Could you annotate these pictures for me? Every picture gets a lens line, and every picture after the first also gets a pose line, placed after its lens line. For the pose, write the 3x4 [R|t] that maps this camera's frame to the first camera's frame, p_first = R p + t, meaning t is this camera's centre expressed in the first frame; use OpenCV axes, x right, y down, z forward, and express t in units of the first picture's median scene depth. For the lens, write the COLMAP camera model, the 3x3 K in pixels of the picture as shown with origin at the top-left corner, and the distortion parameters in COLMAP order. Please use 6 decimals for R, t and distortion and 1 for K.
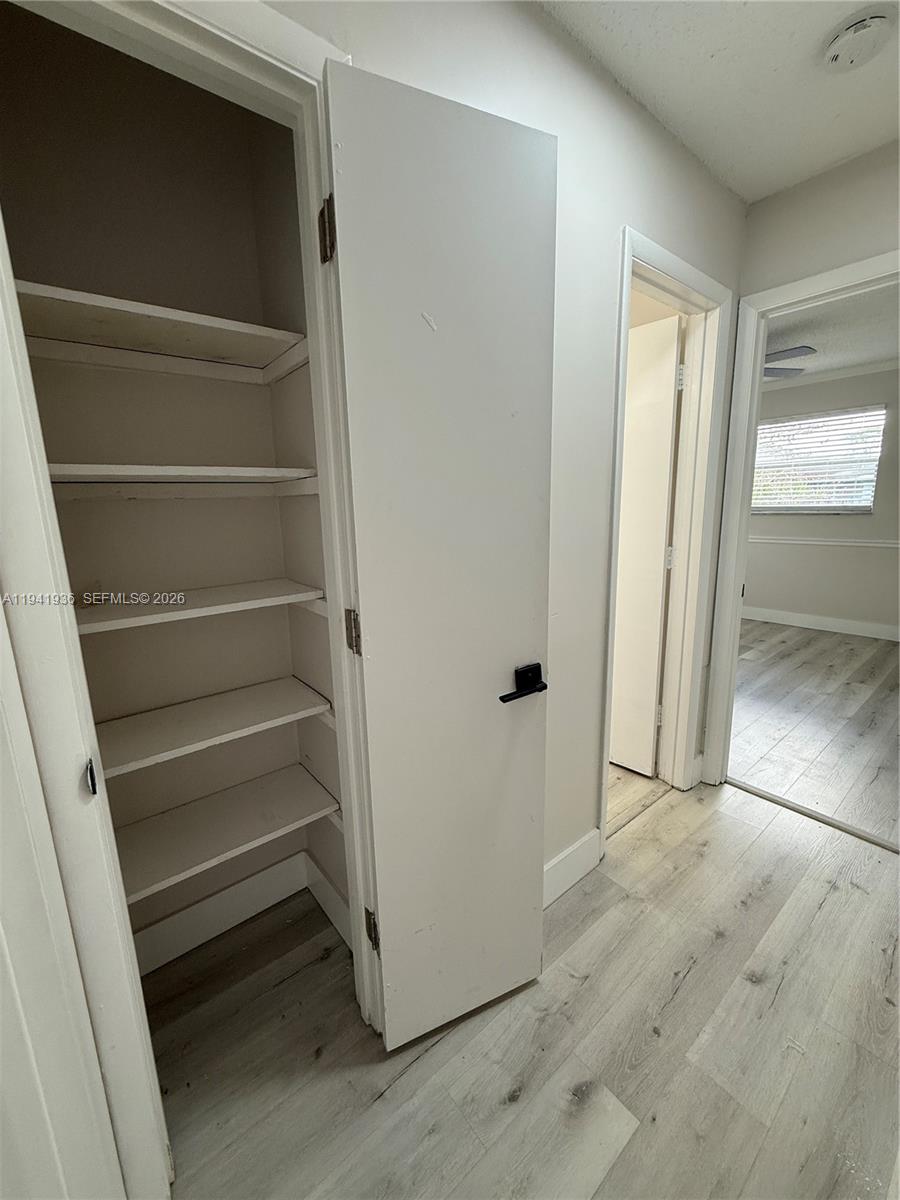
lens RADIAL K [[480.5, 0, 453.8], [0, 480.5, 590.8], [0, 0, 1]] dist [0.002810, 0.000187]
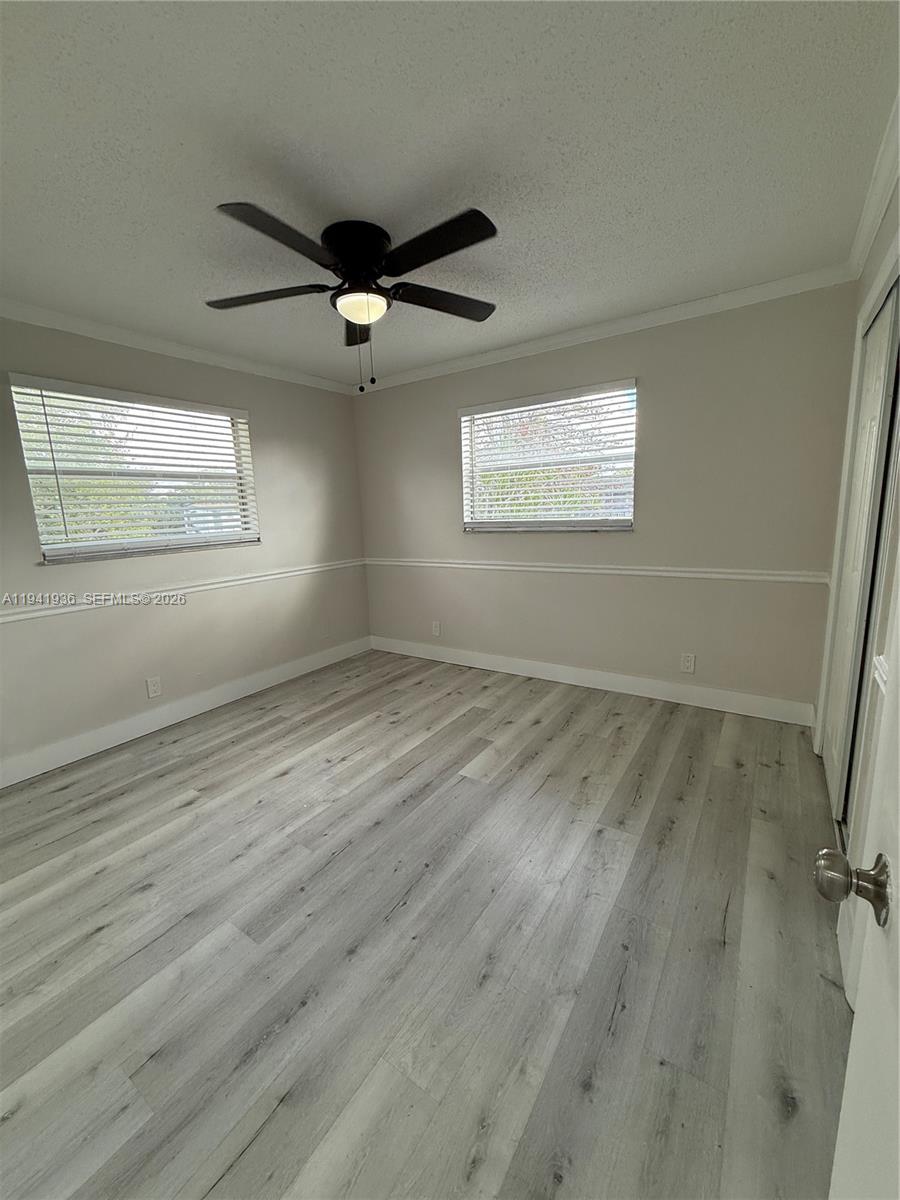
lens RADIAL K [[480.5, 0, 449.3], [0, 480.5, 587.9], [0, 0, 1]] dist [0.002810, 0.000187]
pose [[0.959193, -0.060532, 0.276198, 0.415715], [0.067843, 0.997551, -0.016984, -0.084134], [-0.274493, 0.035029, 0.960951, 0.399678]]
